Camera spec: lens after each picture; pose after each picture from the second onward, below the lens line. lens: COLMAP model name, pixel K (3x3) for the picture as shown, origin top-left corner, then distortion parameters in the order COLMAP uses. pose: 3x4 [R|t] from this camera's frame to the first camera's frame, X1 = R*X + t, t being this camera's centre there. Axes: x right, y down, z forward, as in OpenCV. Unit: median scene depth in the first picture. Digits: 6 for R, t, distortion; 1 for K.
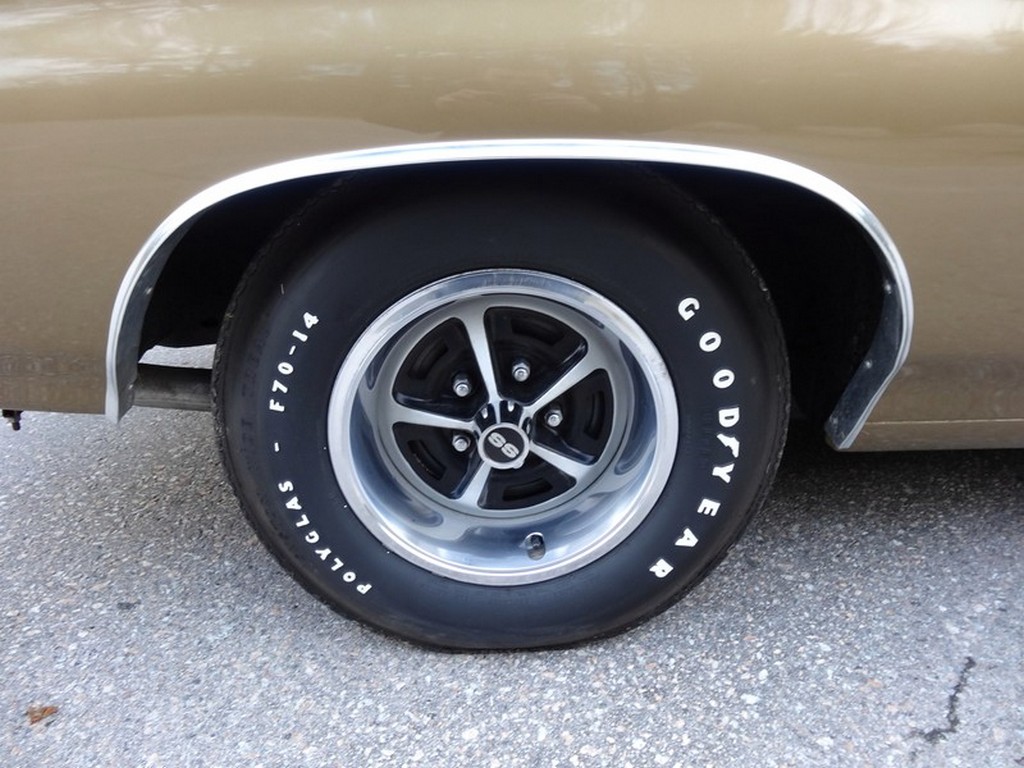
lens RADIAL K [[745.8, 0, 510.0], [0, 745.8, 379.9], [0, 0, 1]] dist [-0.001675, -0.000914]
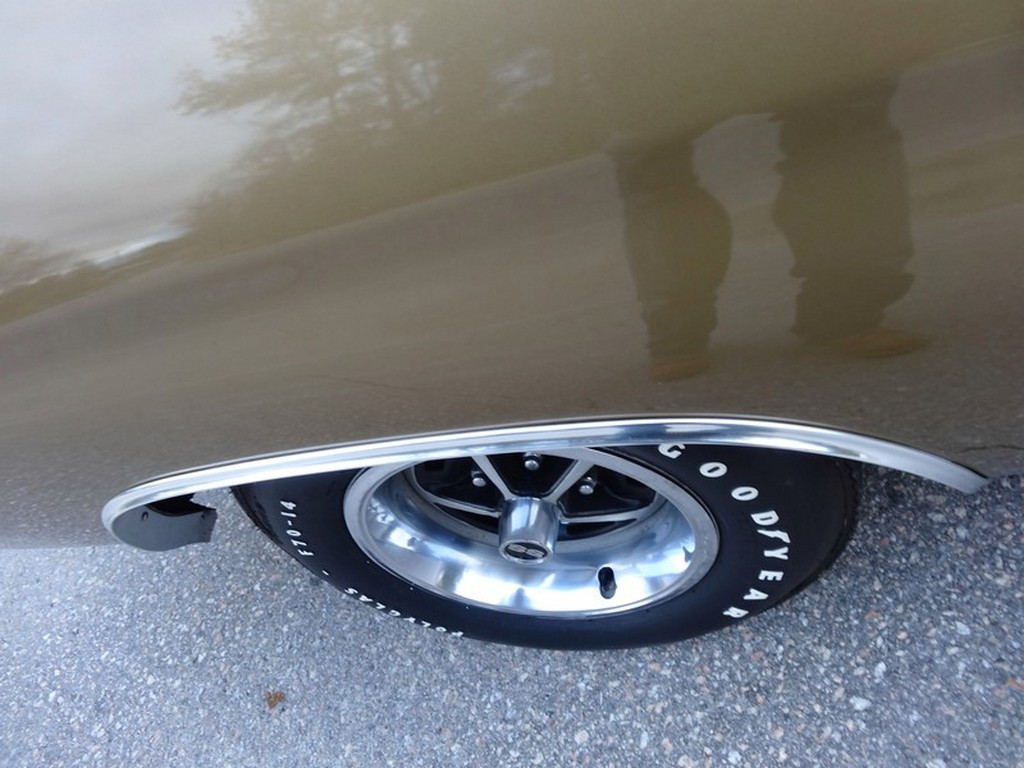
lens RADIAL K [[745.8, 0, 512.2], [0, 745.8, 383.5], [0, 0, 1]] dist [-0.001675, -0.000914]
pose [[0.917003, -0.144607, -0.371744, 0.318623], [0.299619, 0.864938, 0.402629, -0.429624], [0.263313, -0.480594, 0.836478, 0.274092]]
